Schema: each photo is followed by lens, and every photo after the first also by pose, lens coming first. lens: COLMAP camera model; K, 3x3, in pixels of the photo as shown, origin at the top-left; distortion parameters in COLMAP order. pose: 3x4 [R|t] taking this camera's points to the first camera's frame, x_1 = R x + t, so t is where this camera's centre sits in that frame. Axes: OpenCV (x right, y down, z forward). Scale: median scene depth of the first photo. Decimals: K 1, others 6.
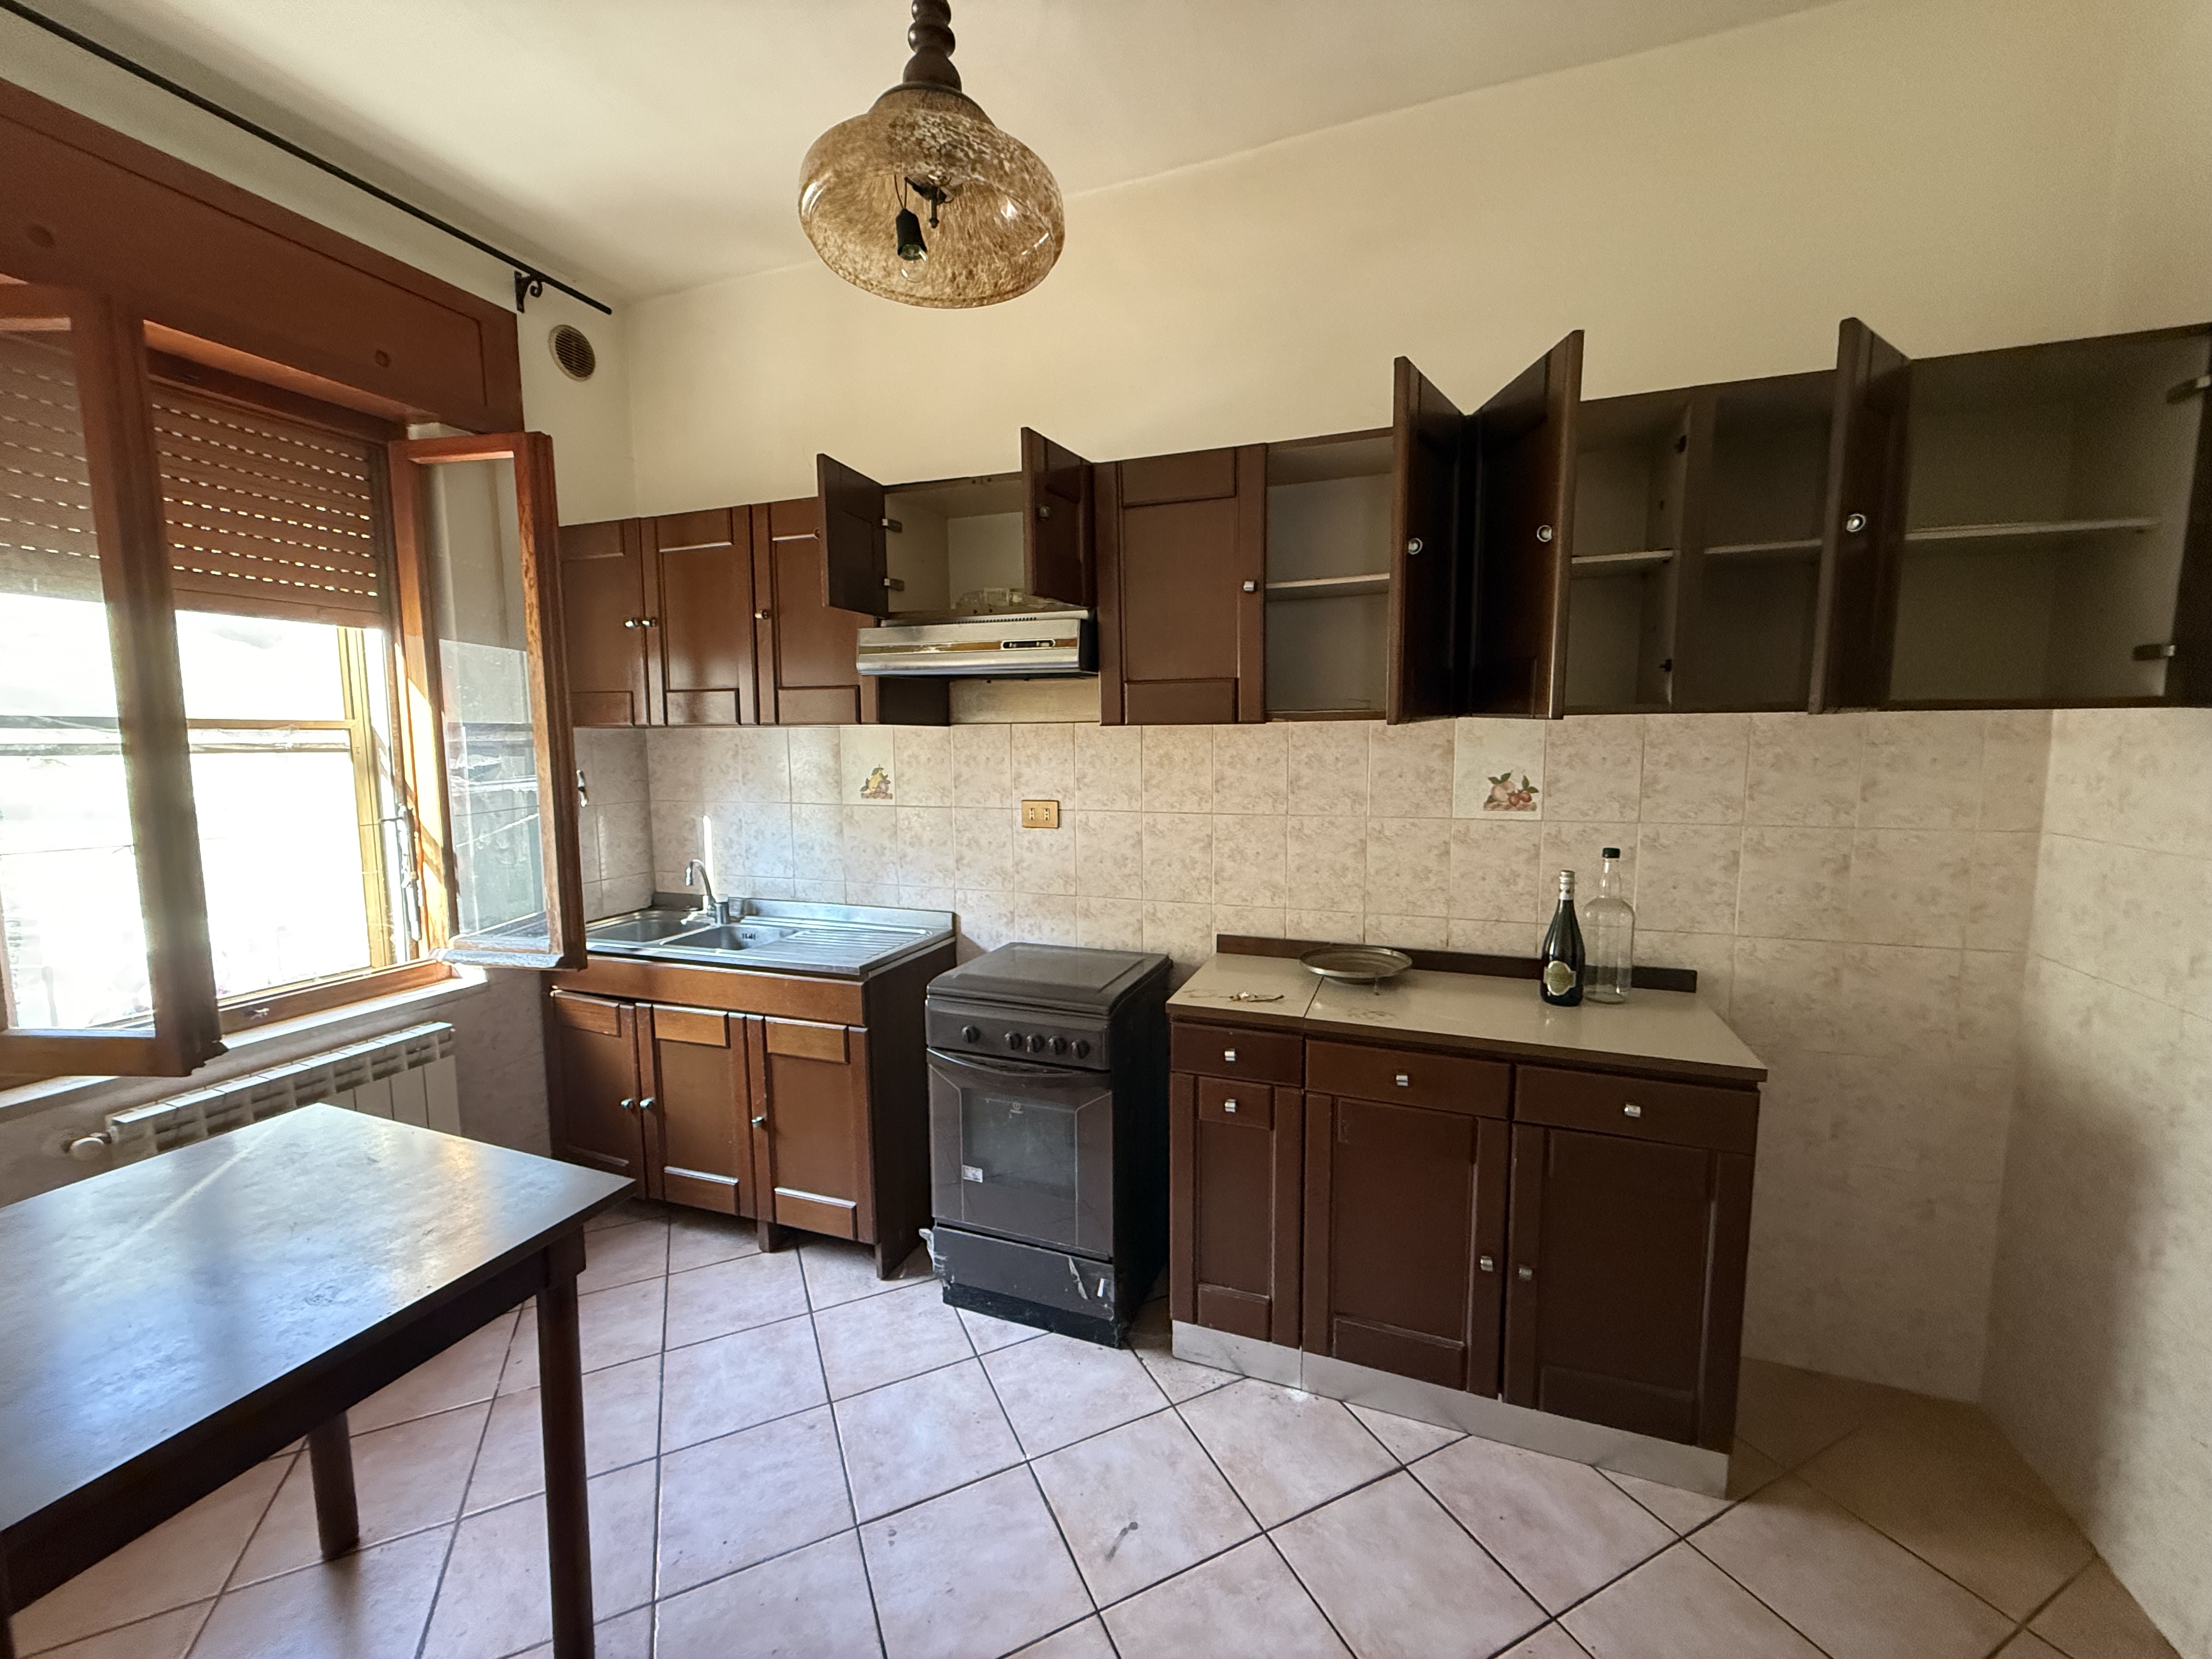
lens RADIAL K [[874.4, 0, 1100.6], [0, 874.4, 828.5], [0, 0, 1]] dist [-0.000972, 0.000094]
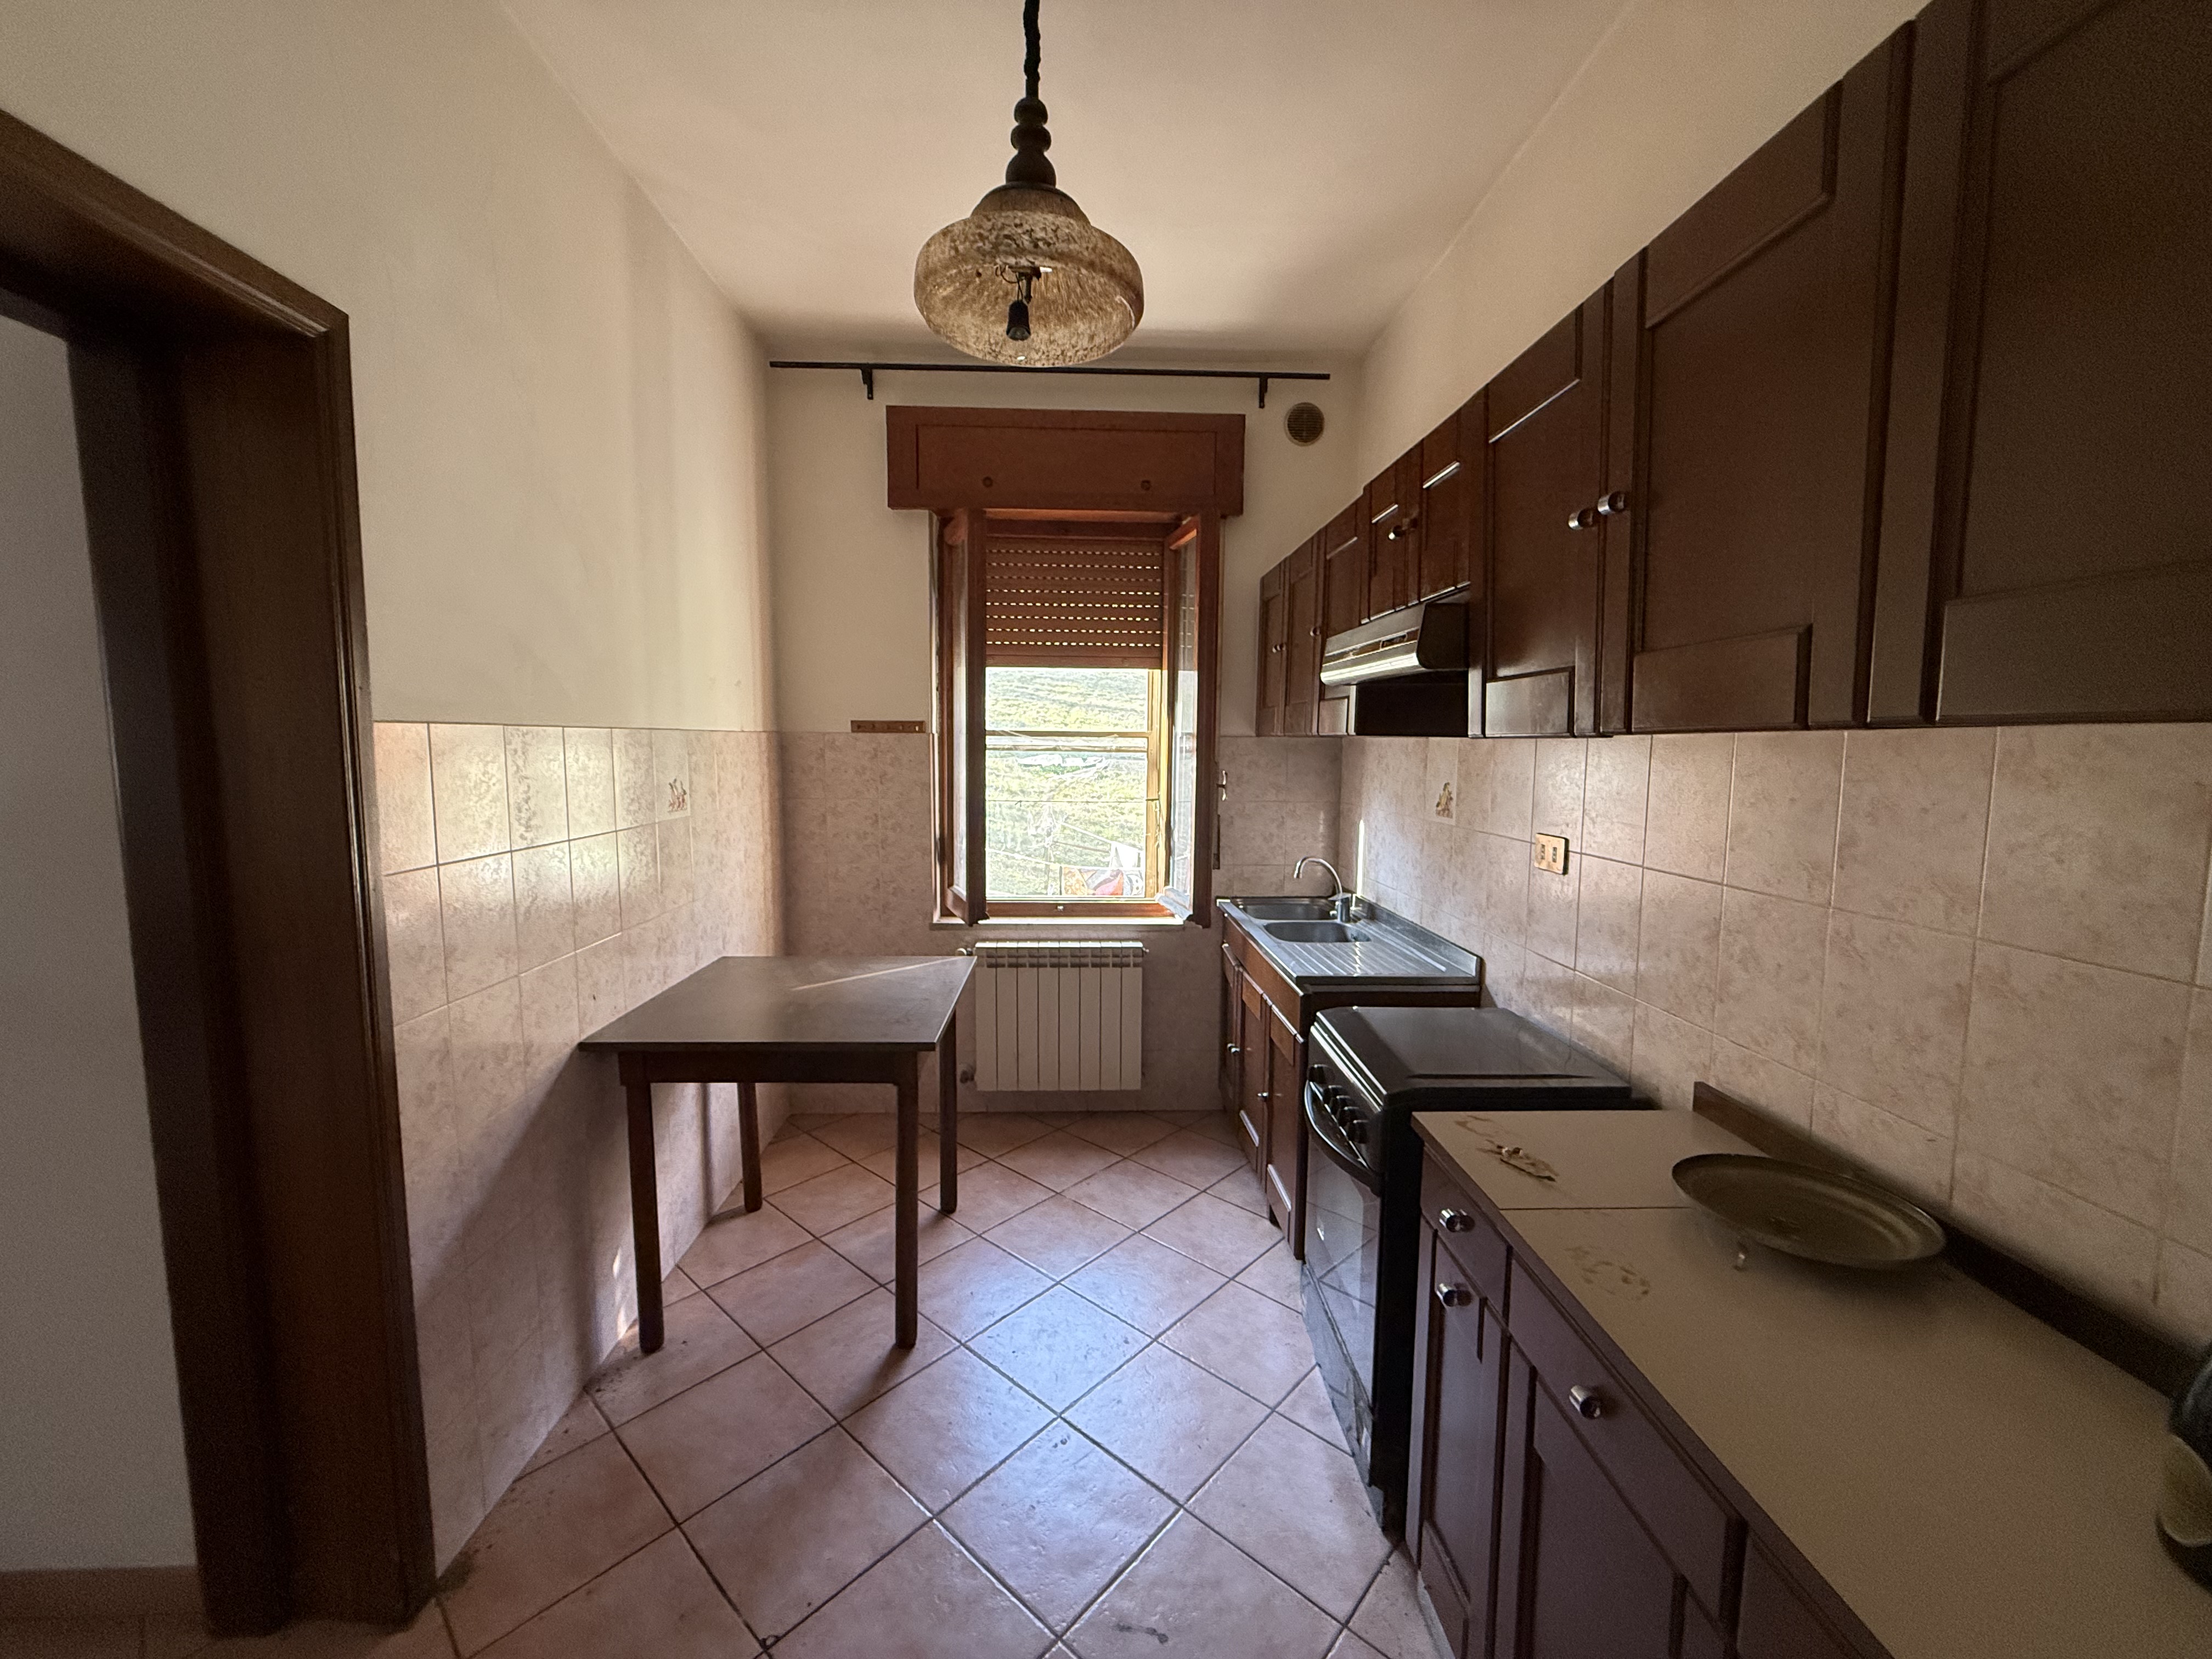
lens RADIAL K [[874.4, 0, 1100.6], [0, 874.4, 828.5], [0, 0, 1]] dist [-0.000972, 0.000094]
pose [[0.384939, 0.101432, -0.917351, 0.515058], [-0.109873, 0.991911, 0.063571, -0.047070], [0.916379, 0.076322, 0.392970, 0.366770]]
